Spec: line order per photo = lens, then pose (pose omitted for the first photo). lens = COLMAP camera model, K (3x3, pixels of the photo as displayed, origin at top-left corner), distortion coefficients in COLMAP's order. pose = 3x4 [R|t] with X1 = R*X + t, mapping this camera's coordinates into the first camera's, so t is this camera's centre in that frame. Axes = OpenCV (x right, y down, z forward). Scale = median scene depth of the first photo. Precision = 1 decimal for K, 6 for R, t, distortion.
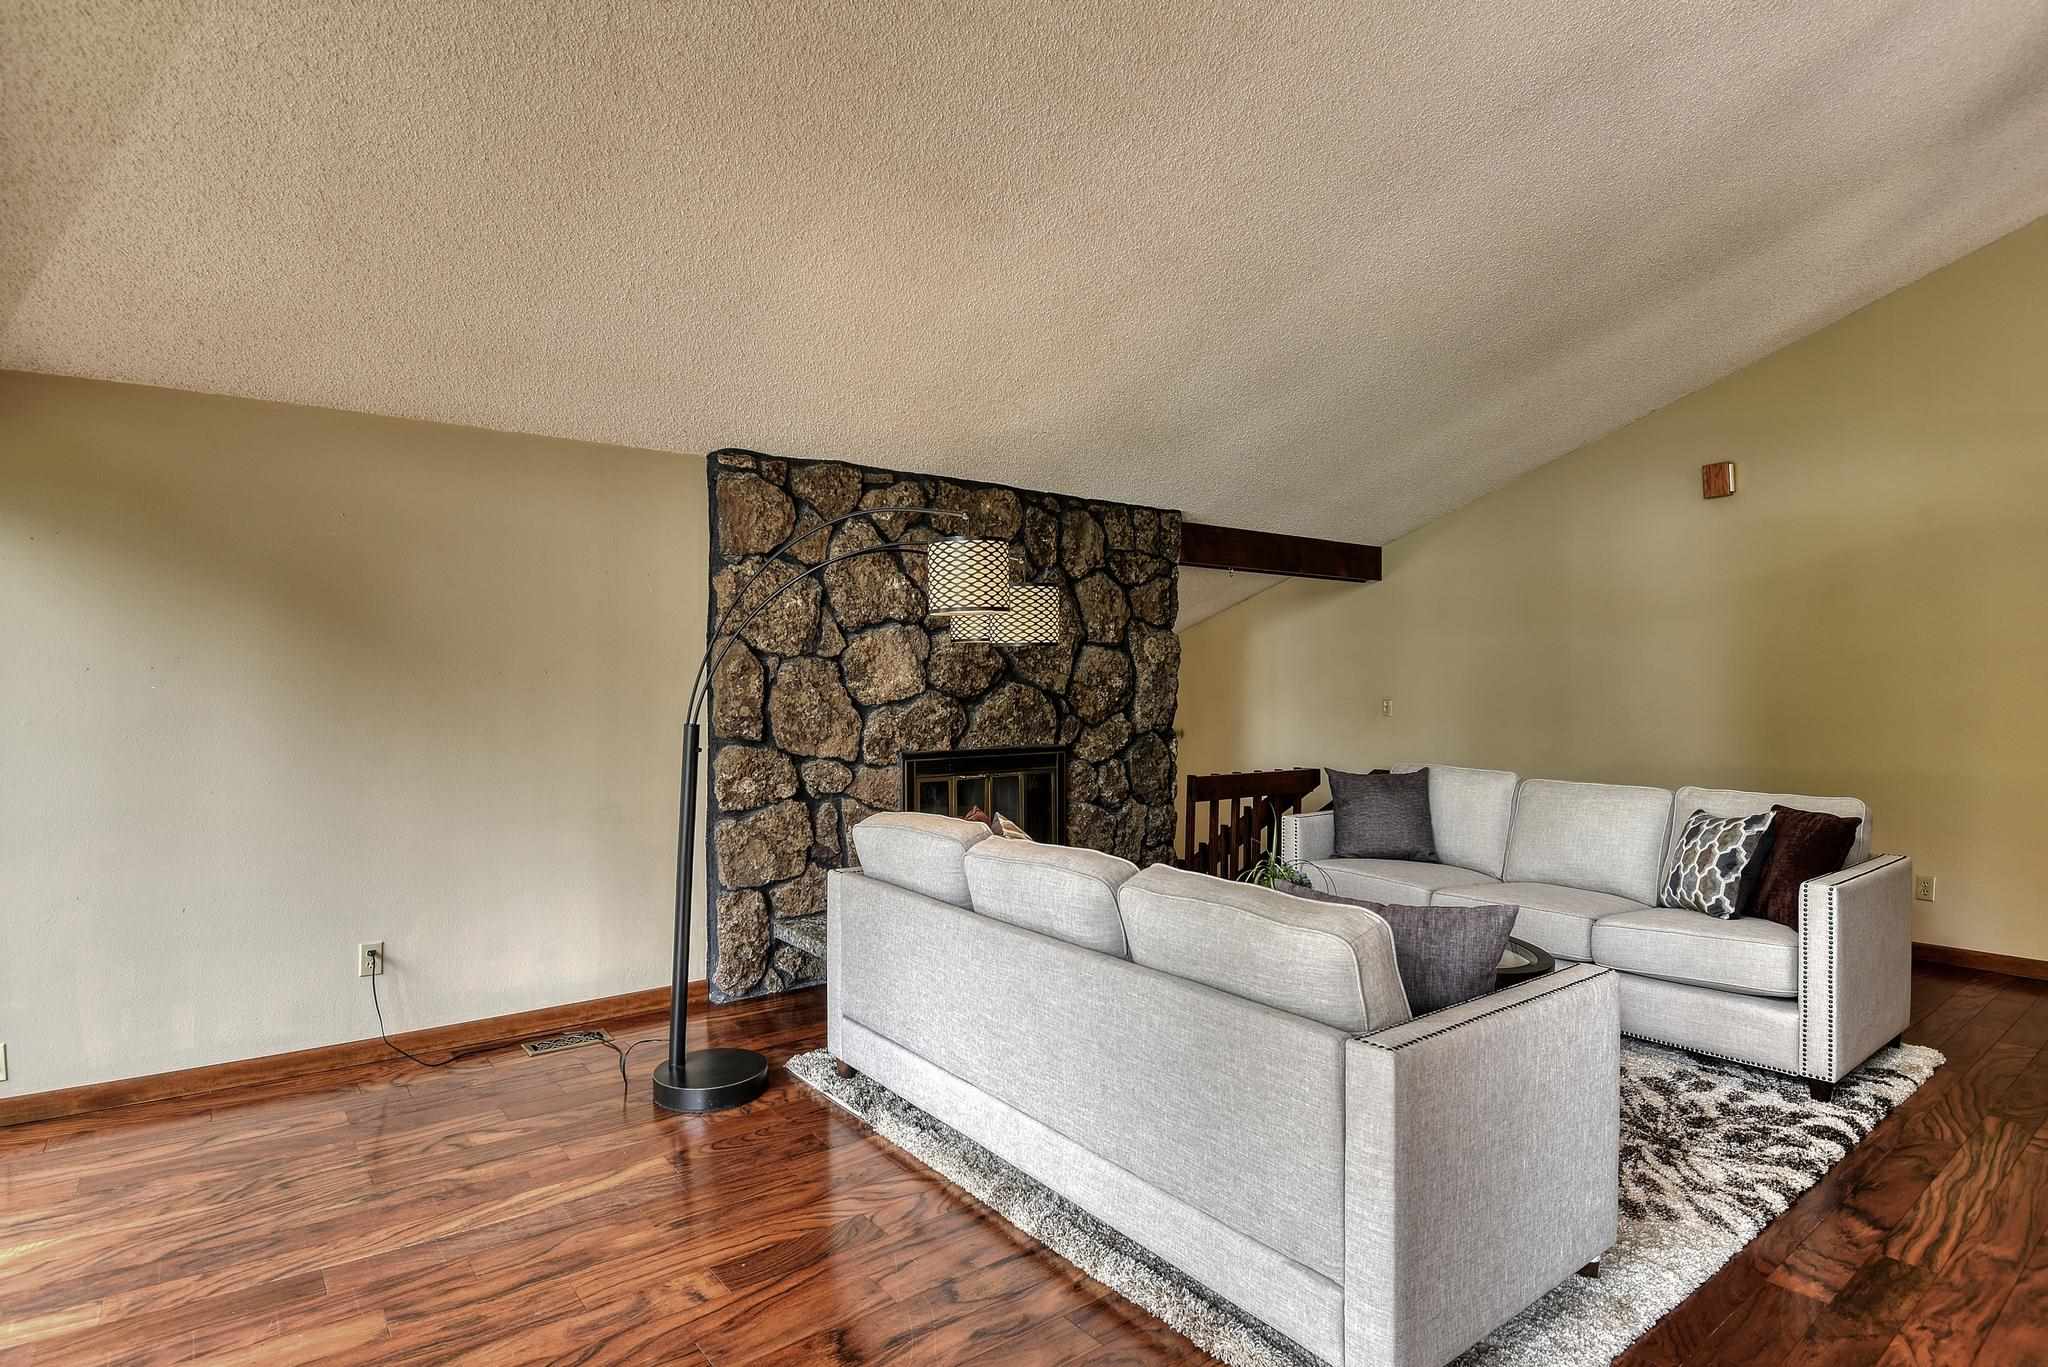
lens RADIAL K [[1047.2, 0, 1006.6], [0, 1047.2, 700.0], [0, 0, 1]] dist [0.001859, -0.000453]
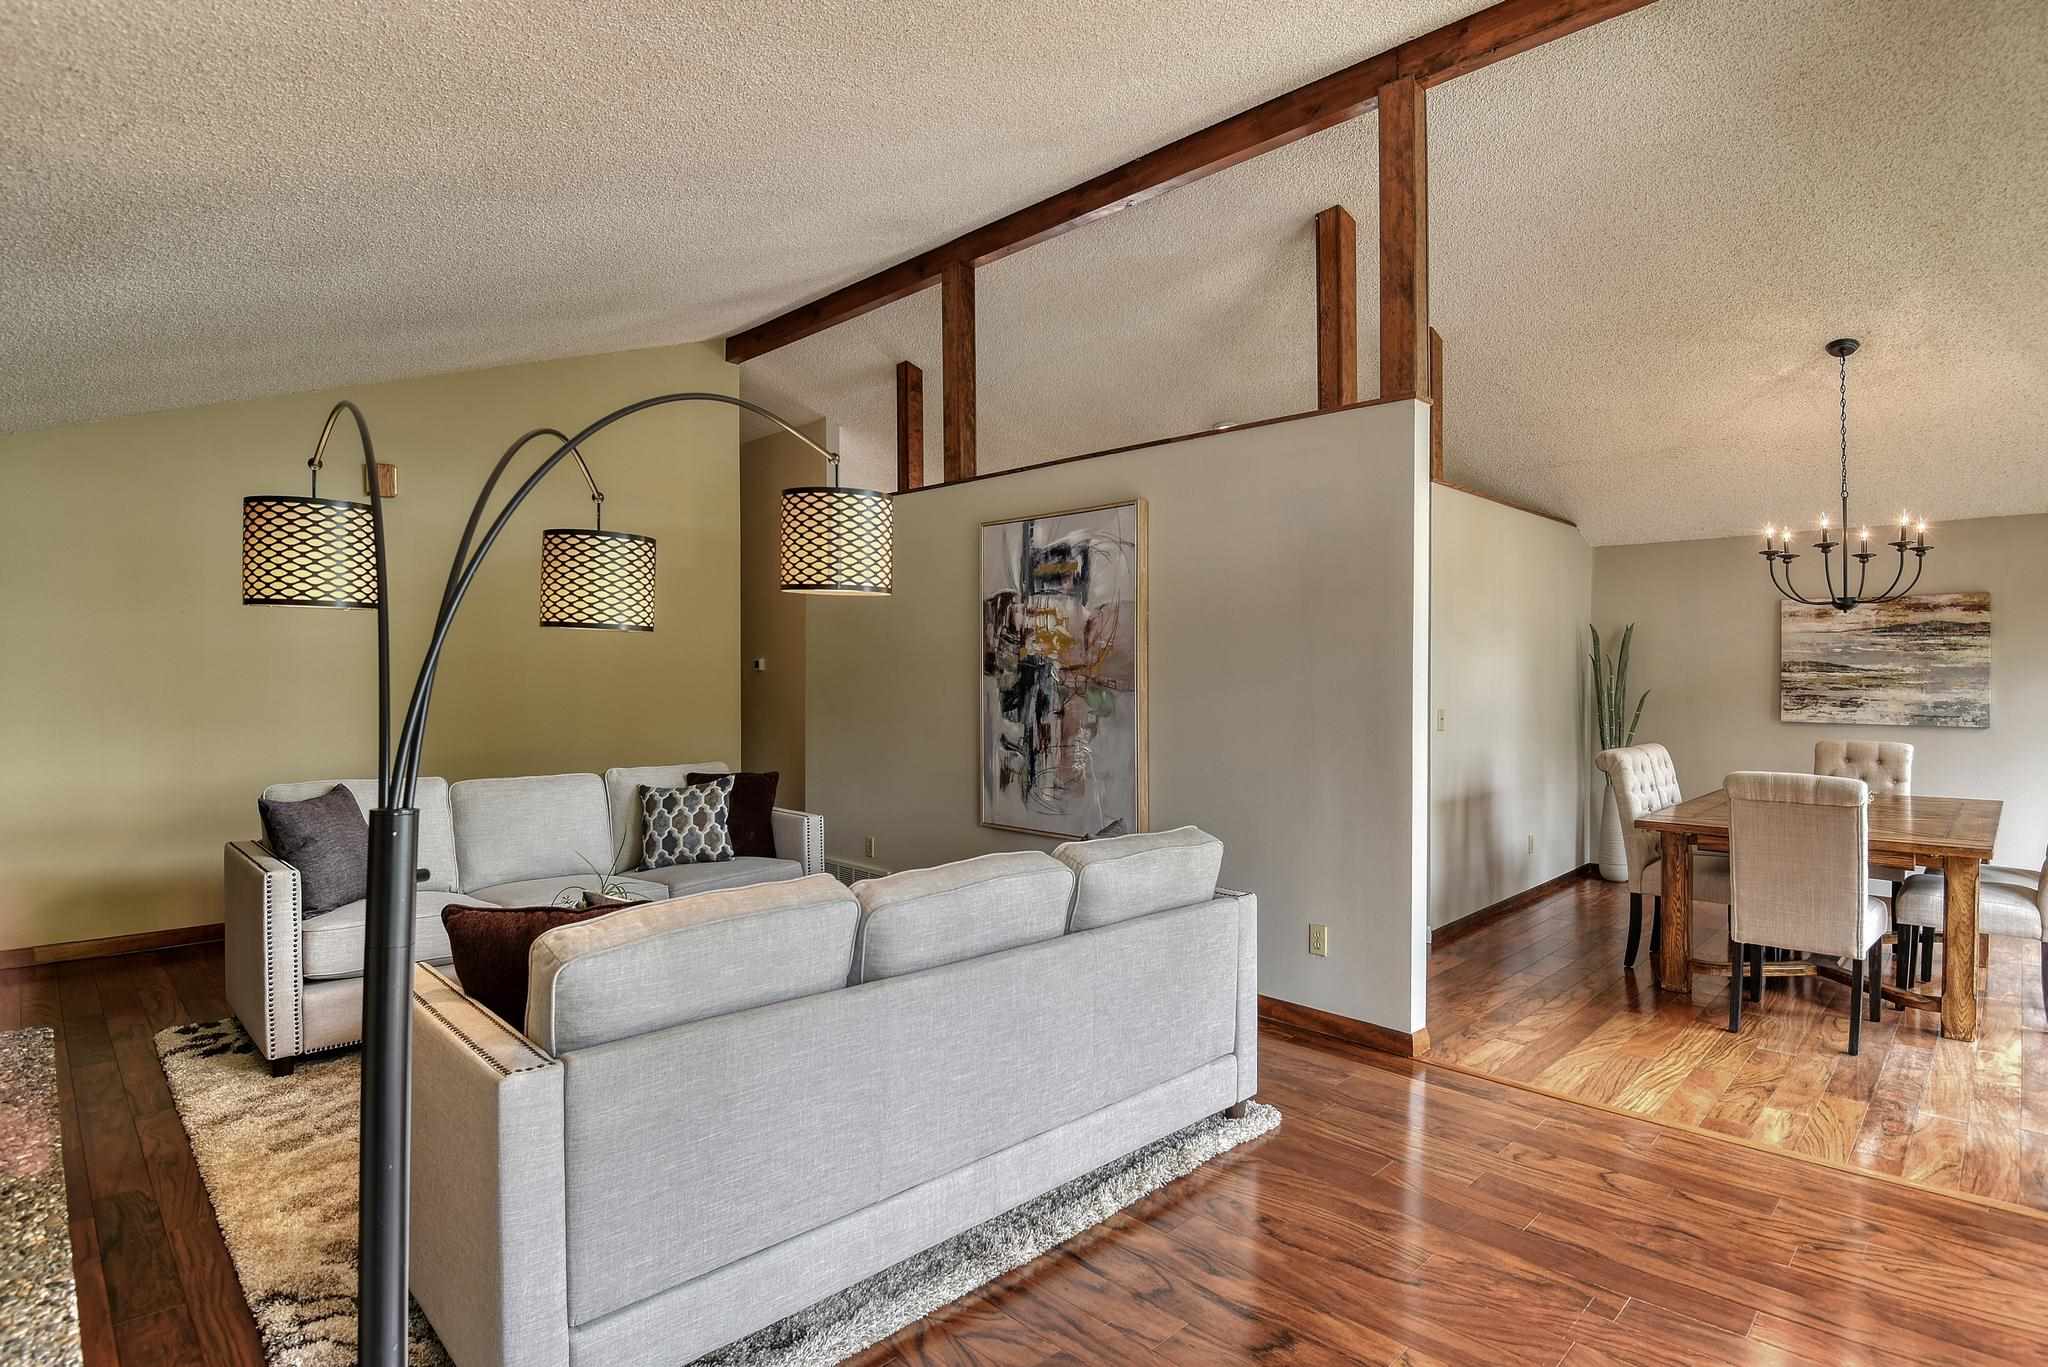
lens RADIAL K [[1047.2, 0, 1007.8], [0, 1047.2, 674.9], [0, 0, 1]] dist [0.001859, -0.000453]
pose [[-0.115833, 0.001564, 0.993267, -0.902025], [0.015817, 0.999875, 0.000270, -0.024830], [-0.993143, 0.015742, -0.115843, 1.095730]]
